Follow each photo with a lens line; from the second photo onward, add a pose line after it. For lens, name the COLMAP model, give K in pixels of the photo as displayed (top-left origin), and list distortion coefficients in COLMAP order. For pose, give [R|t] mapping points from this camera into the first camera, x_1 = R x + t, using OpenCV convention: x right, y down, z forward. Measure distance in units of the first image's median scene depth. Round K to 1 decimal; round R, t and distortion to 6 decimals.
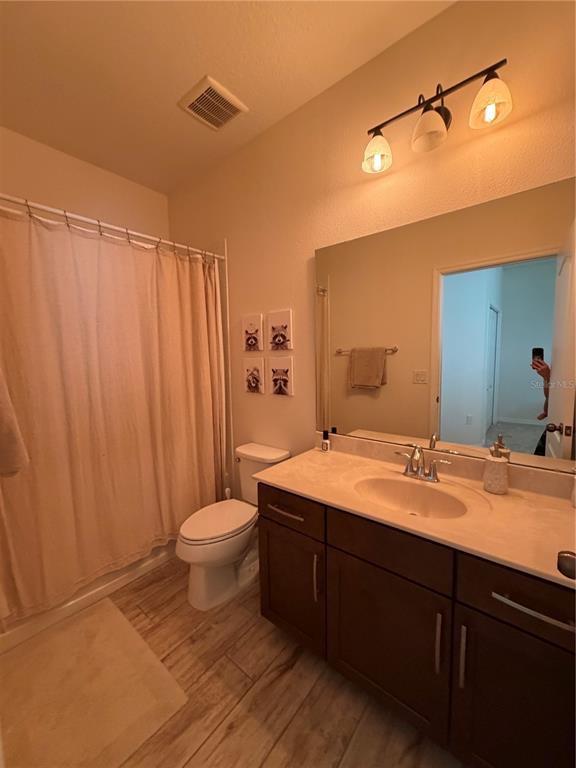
lens RADIAL K [[308.5, 0, 286.5], [0, 308.5, 383.0], [0, 0, 1]] dist [0.001738, 0.000462]
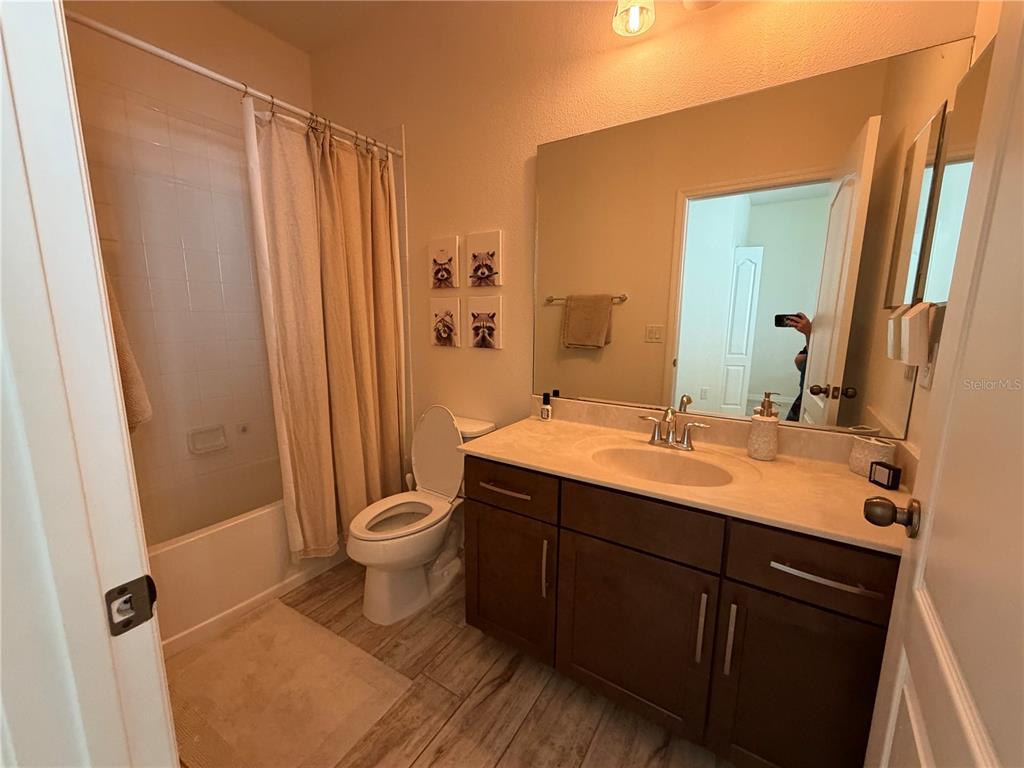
lens RADIAL K [[411.3, 0, 508.6], [0, 411.3, 386.0], [0, 0, 1]] dist [0.001738, 0.000462]
pose [[0.993256, 0.006961, 0.115729, -0.104160], [-0.016080, 0.996819, 0.078053, 0.073141], [-0.114818, -0.079388, 0.990209, 0.005692]]
